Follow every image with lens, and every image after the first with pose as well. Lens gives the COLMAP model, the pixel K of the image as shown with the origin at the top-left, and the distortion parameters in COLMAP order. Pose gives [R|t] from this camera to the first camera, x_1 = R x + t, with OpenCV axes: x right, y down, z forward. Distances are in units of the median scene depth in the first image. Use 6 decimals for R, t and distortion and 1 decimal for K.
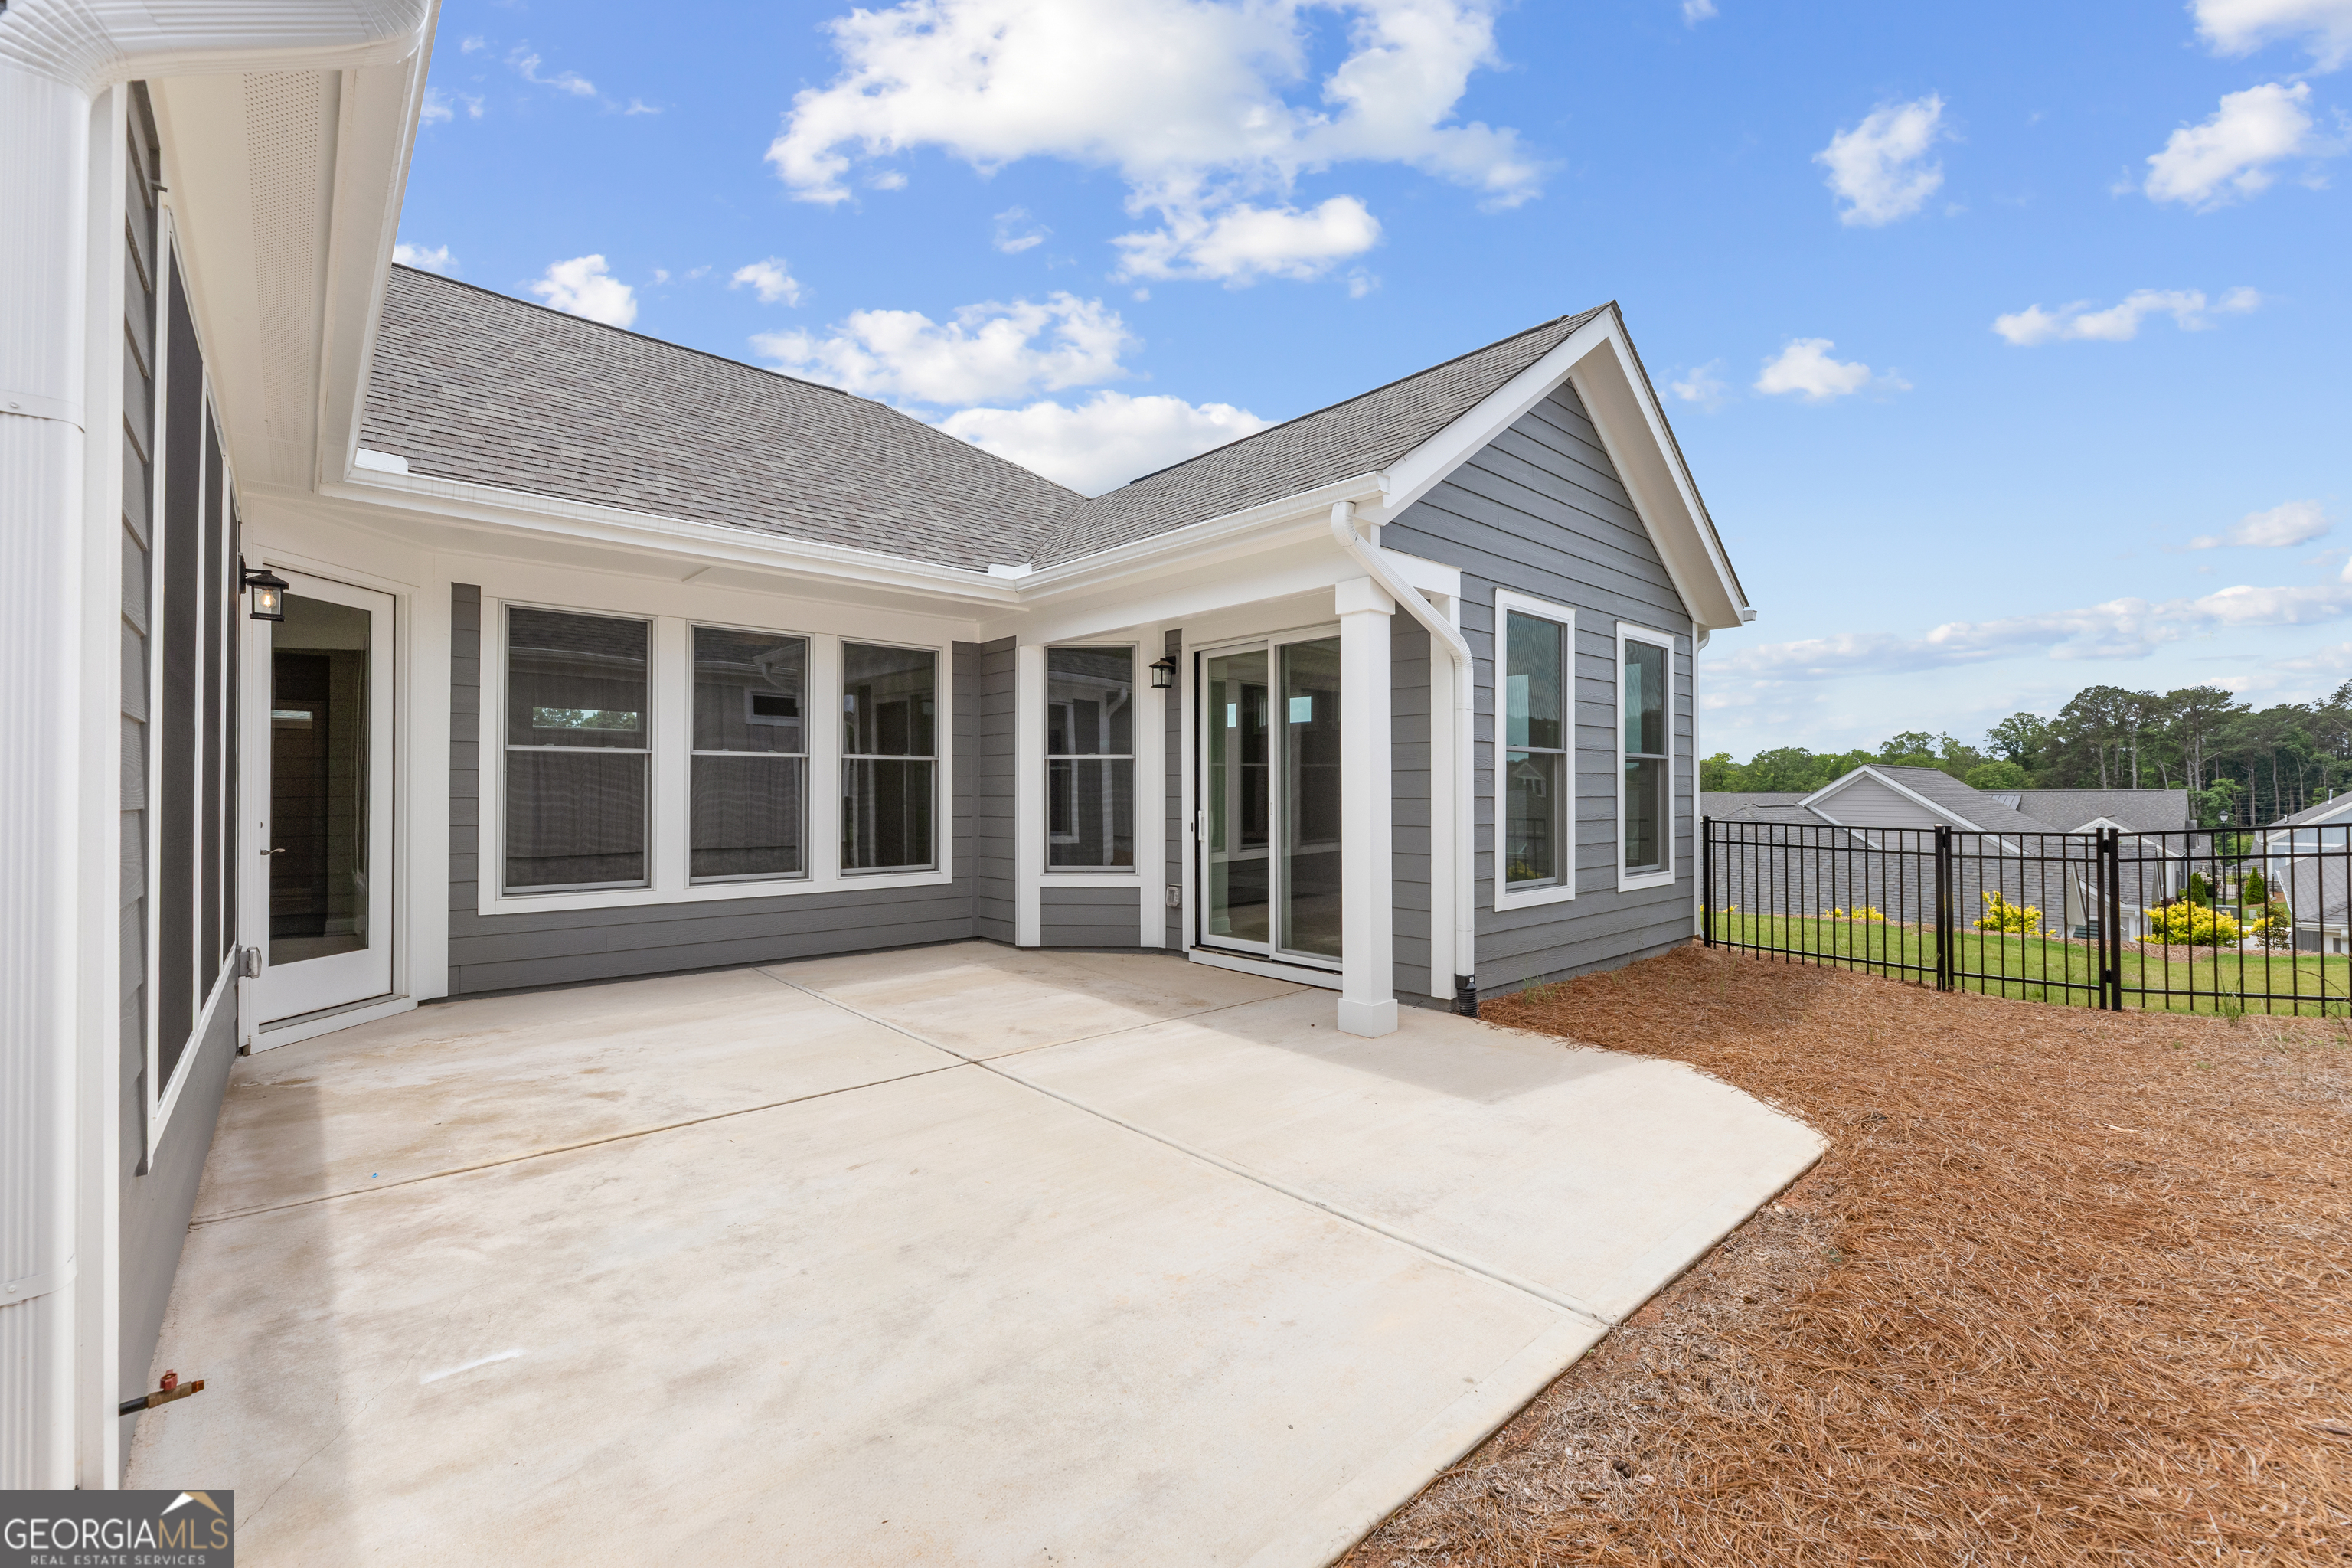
lens RADIAL K [[954.9, 0, 1176.0], [0, 954.9, 784.0], [0, 0, 1]] dist [-0.000781, 0.000579]
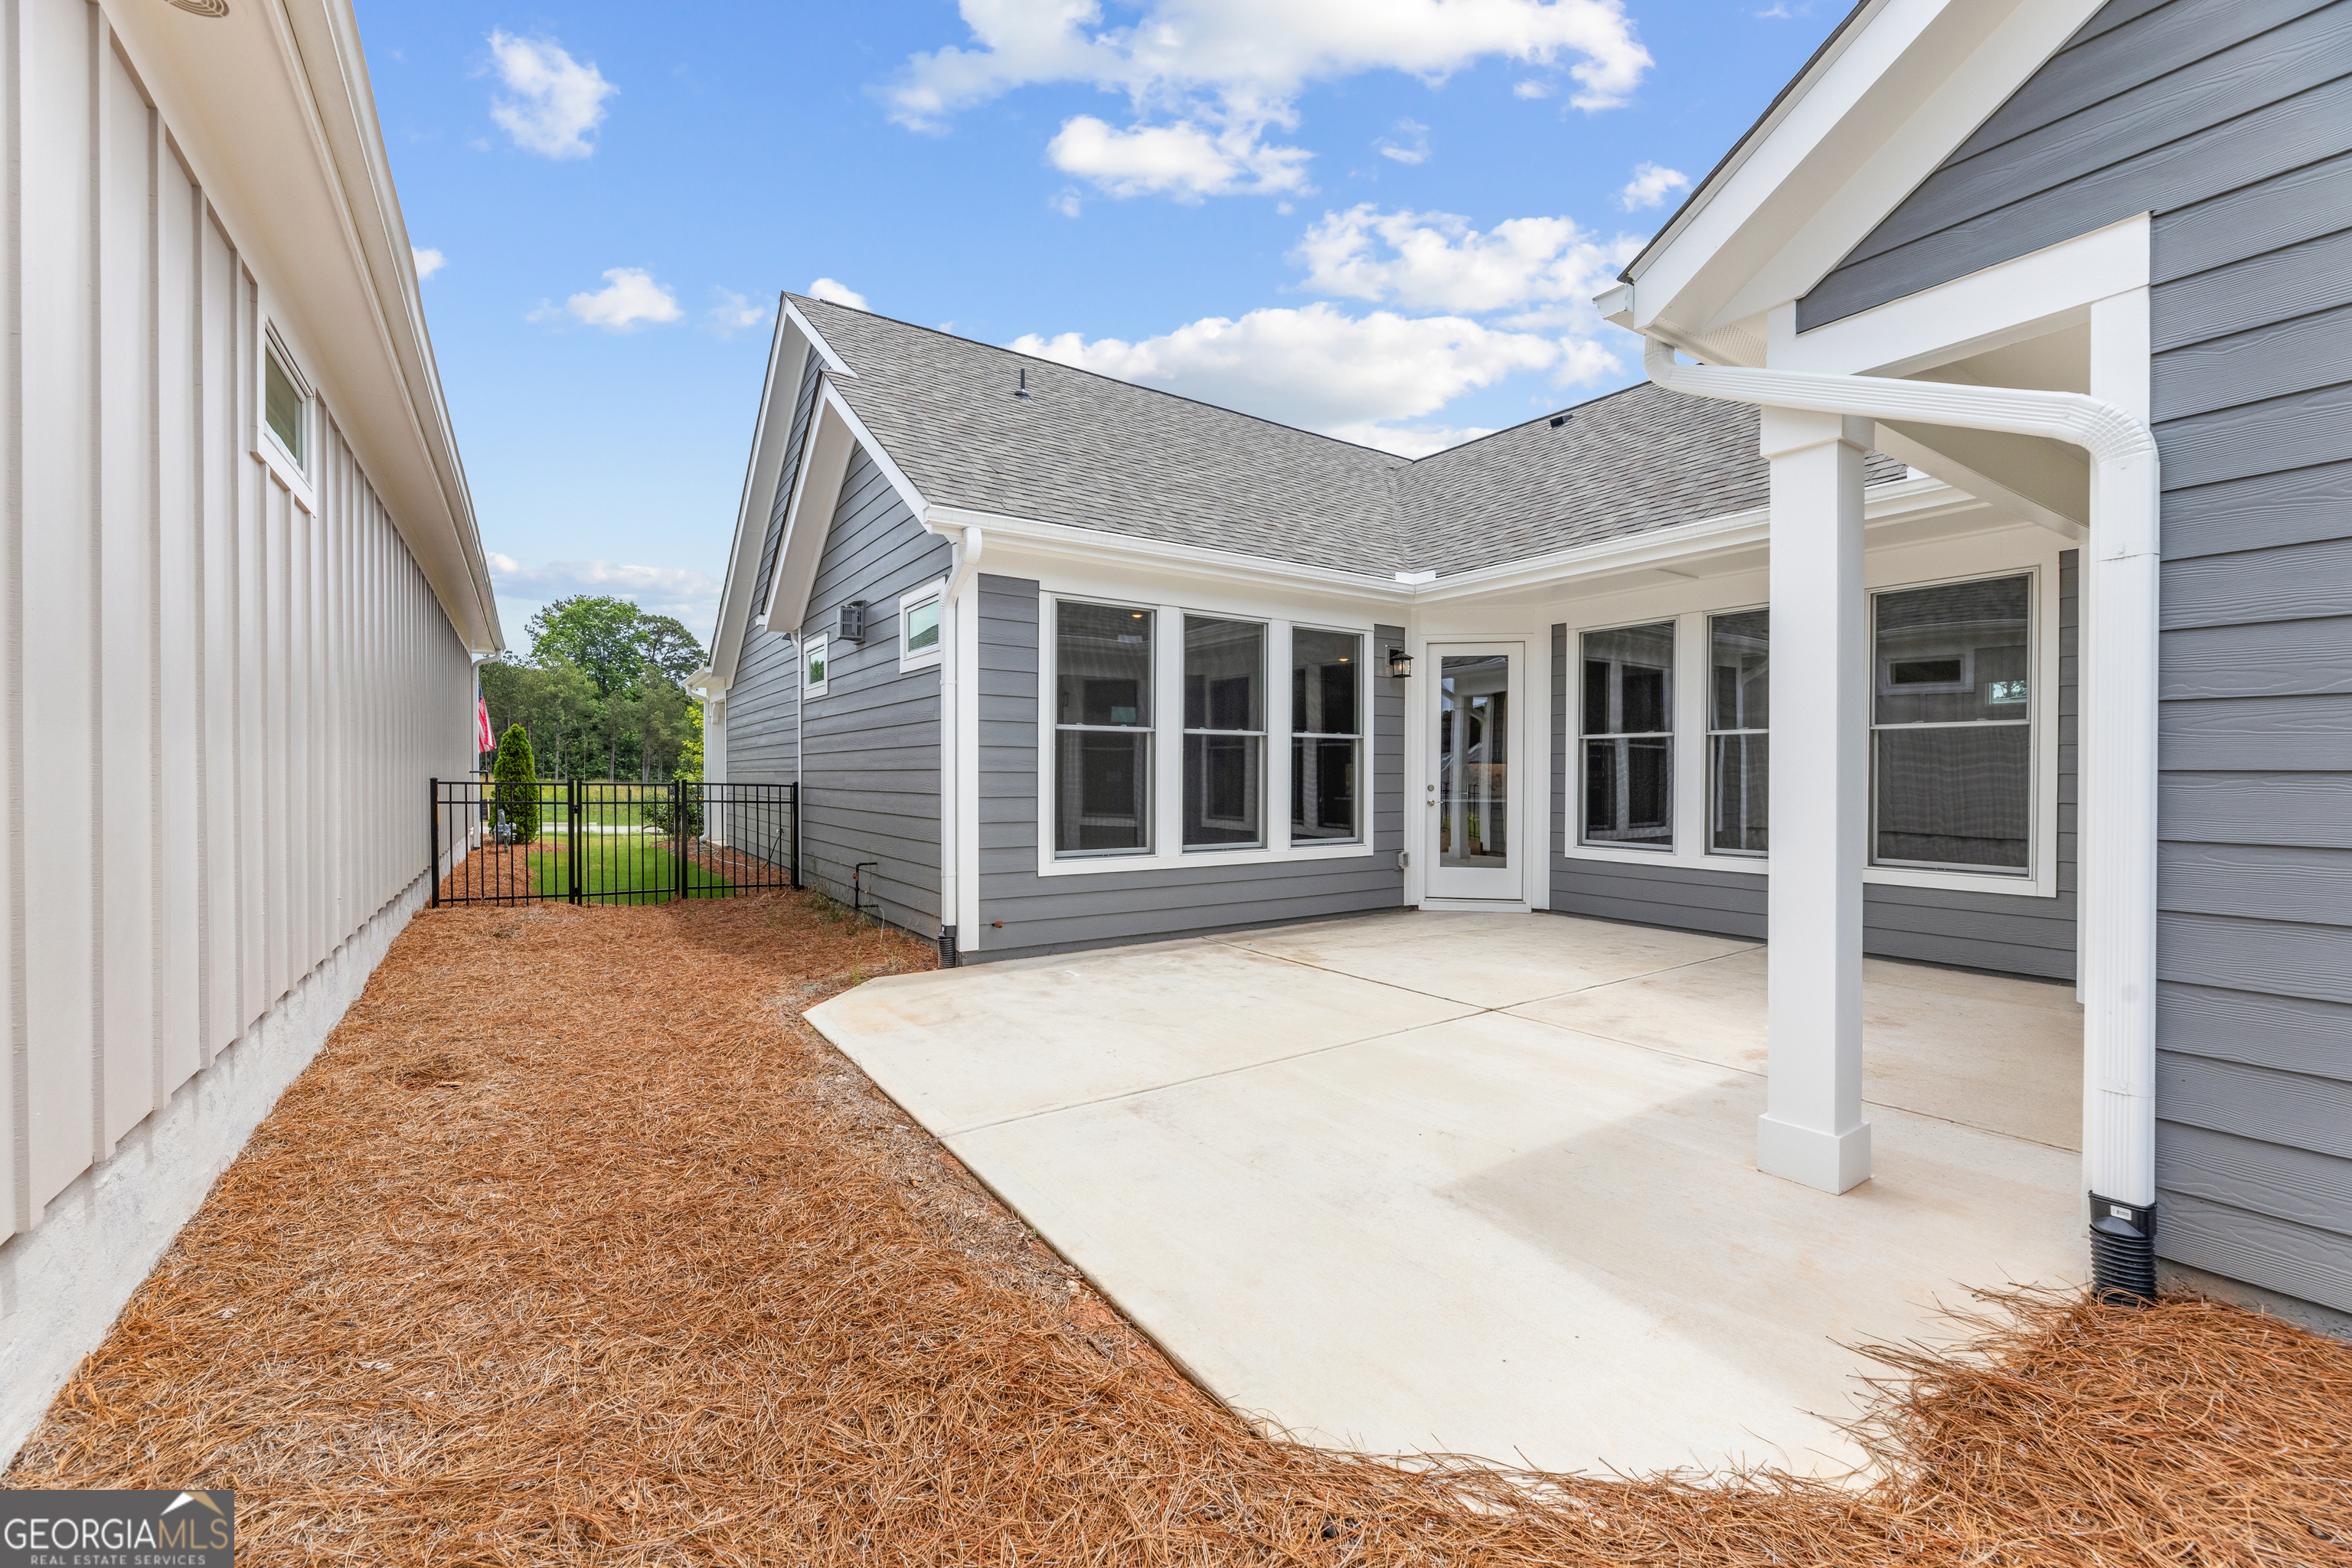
lens RADIAL K [[927.7, 0, 1176.0], [0, 927.7, 784.0], [0, 0, 1]] dist [-0.001507, -0.000167]
pose [[-0.119977, 0.011176, -0.992714, 0.949112], [0.006433, 0.999924, 0.010480, 0.016912], [0.992756, -0.005129, -0.120039, 0.812548]]
